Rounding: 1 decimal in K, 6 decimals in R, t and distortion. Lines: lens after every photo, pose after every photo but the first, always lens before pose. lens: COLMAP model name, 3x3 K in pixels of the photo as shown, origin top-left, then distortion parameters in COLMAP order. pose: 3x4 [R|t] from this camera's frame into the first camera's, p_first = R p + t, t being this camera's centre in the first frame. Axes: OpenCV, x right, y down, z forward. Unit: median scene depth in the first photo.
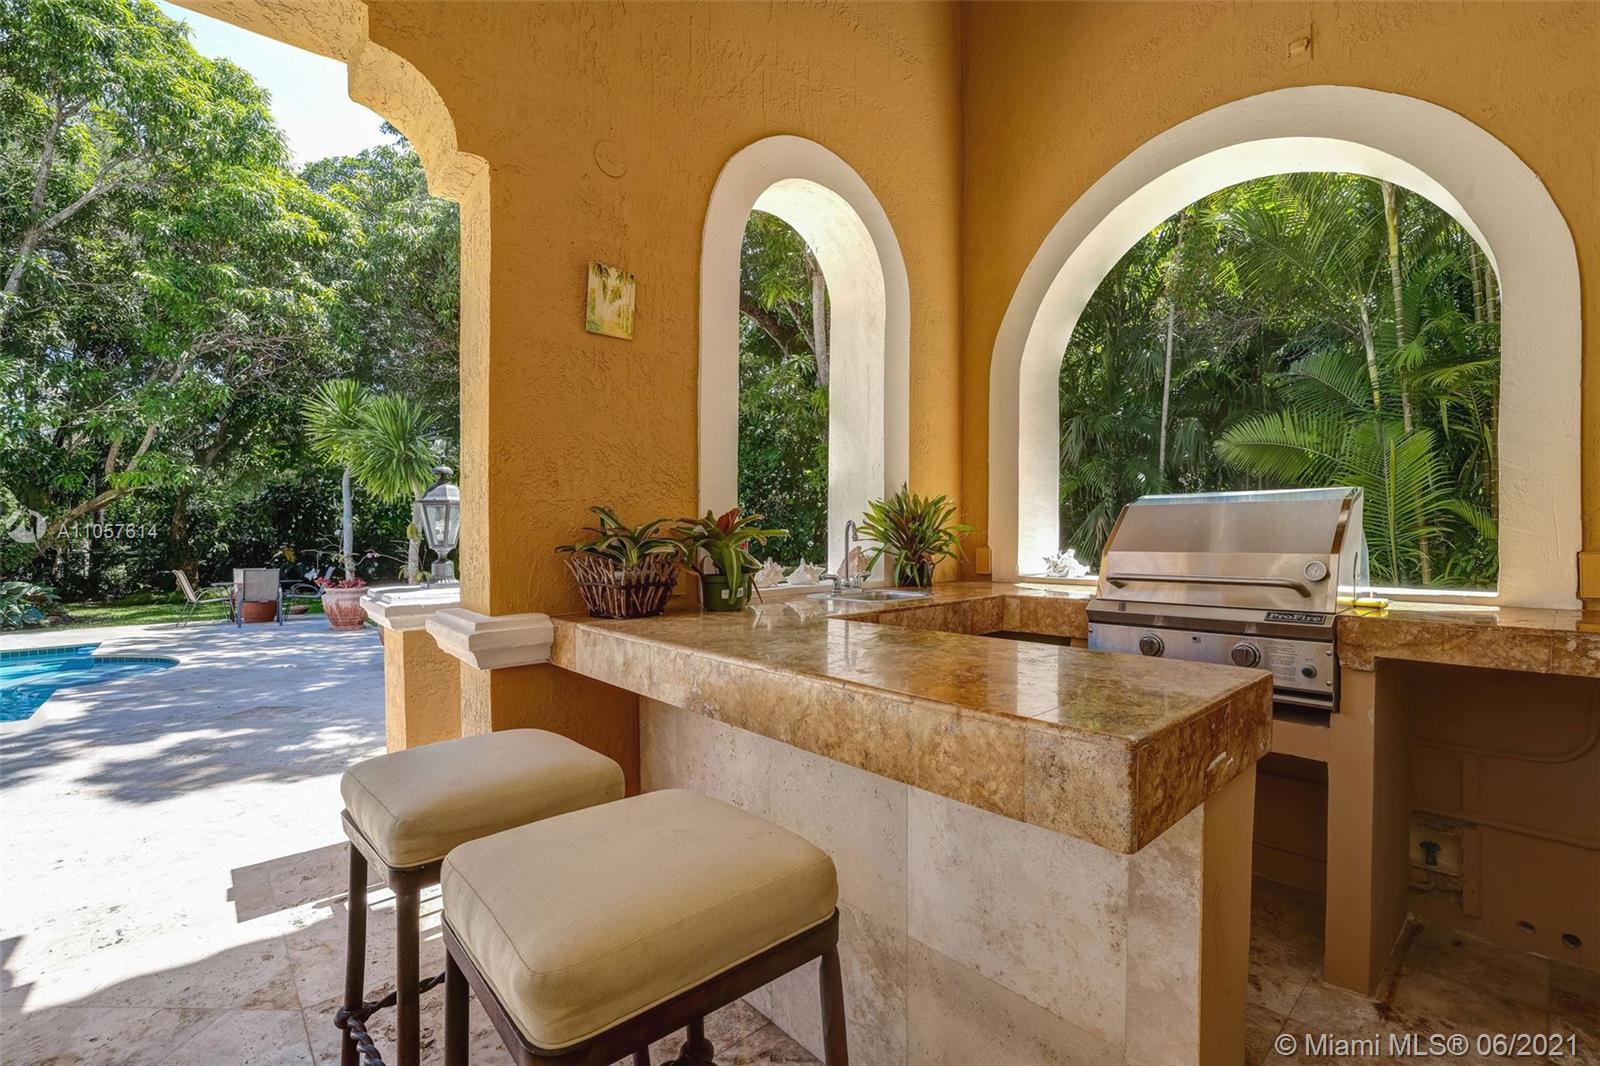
lens RADIAL K [[749.6, 0, 815.8], [0, 749.6, 543.2], [0, 0, 1]] dist [-0.001447, 0.000321]
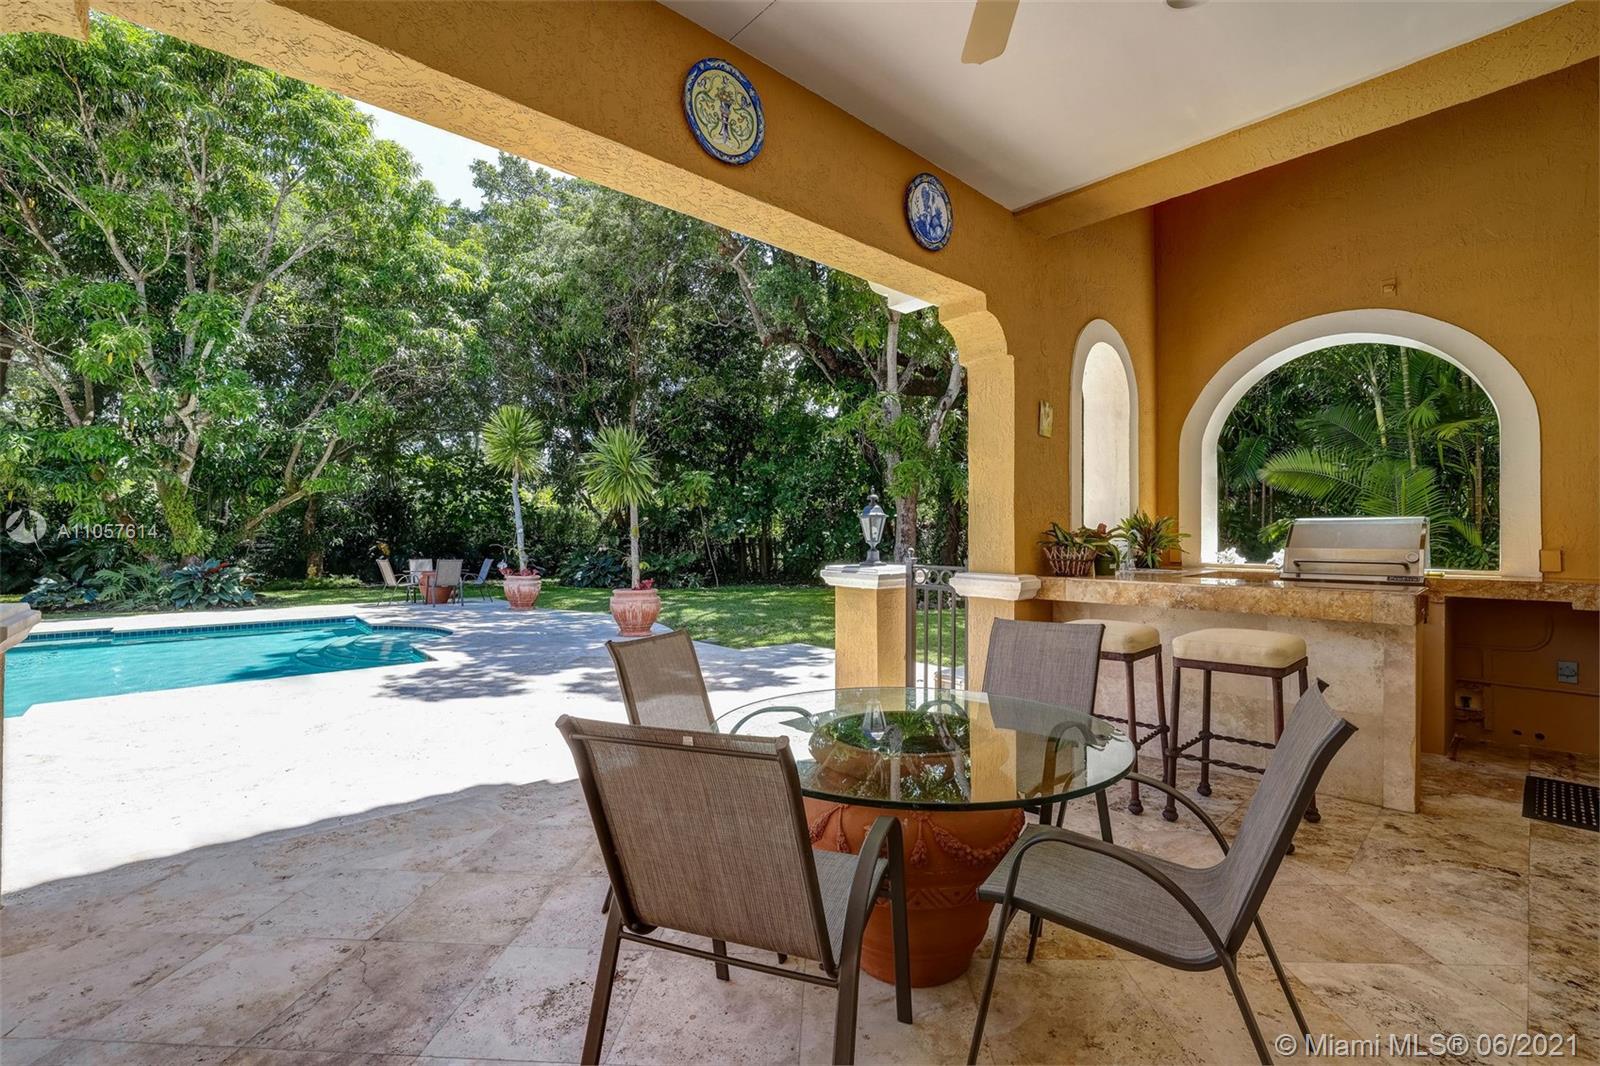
lens RADIAL K [[696.5, 0, 801.4], [0, 696.5, 525.0], [0, 0, 1]] dist [-0.001798, 0.000044]
pose [[0.999717, 0.011619, -0.020773, -0.895091], [-0.012214, 0.999512, -0.028756, 0.021705], [0.020429, 0.029002, 0.999371, -0.878149]]
